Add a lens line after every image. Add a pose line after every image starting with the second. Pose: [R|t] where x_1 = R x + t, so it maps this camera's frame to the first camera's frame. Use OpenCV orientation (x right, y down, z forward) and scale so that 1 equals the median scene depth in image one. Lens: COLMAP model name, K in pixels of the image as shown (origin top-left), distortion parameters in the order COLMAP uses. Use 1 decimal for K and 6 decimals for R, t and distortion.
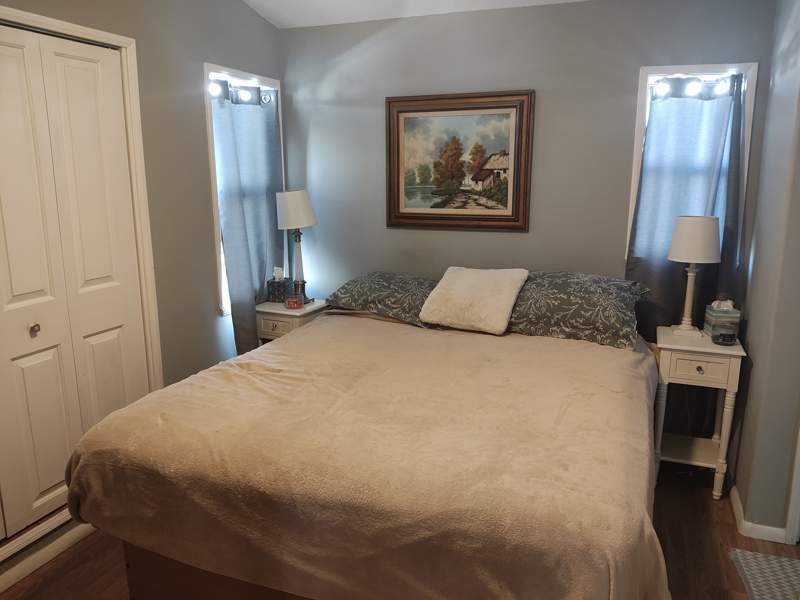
lens RADIAL K [[602.6, 0, 399.2], [0, 602.6, 306.6], [0, 0, 1]] dist [0.024560, -0.093987]
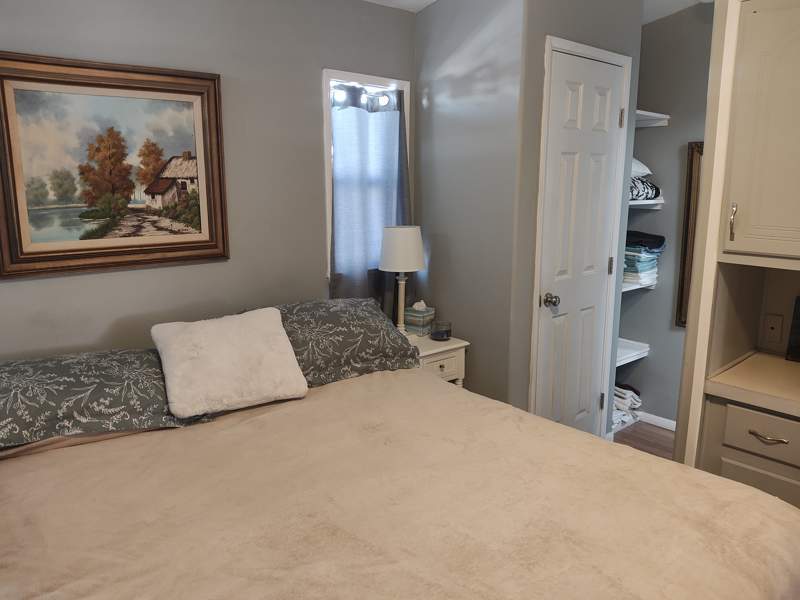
lens RADIAL K [[602.6, 0, 403.4], [0, 602.6, 294.3], [0, 0, 1]] dist [0.024560, -0.093987]
pose [[0.439768, -0.162101, 0.883361, -0.375755], [0.189937, 0.978116, 0.084932, -0.105153], [-0.877797, 0.130433, 0.460933, 0.463643]]
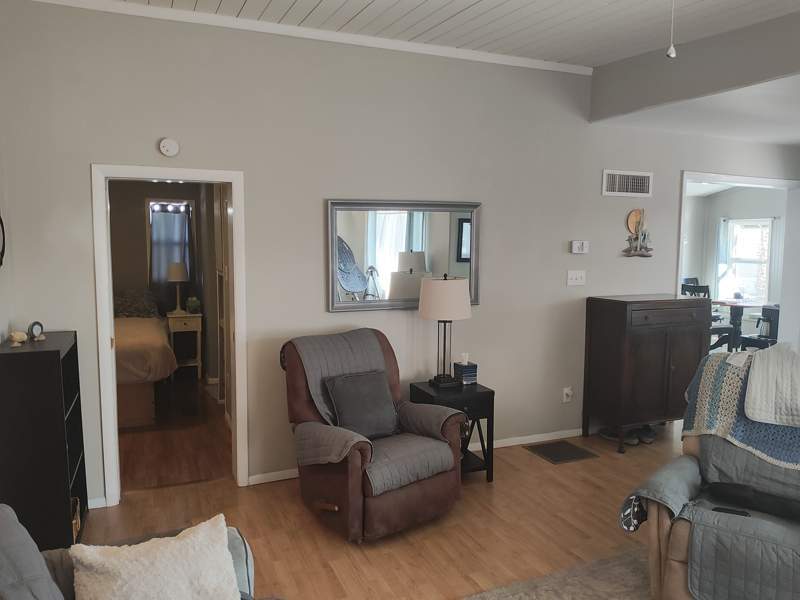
lens RADIAL K [[602.6, 0, 399.6], [0, 602.6, 292.2], [0, 0, 1]] dist [0.024560, -0.093987]
pose [[0.711935, -0.050942, 0.700395, -0.479162], [0.148085, 0.985828, -0.078823, 0.245575], [-0.686454, 0.159835, 0.709390, -1.098283]]
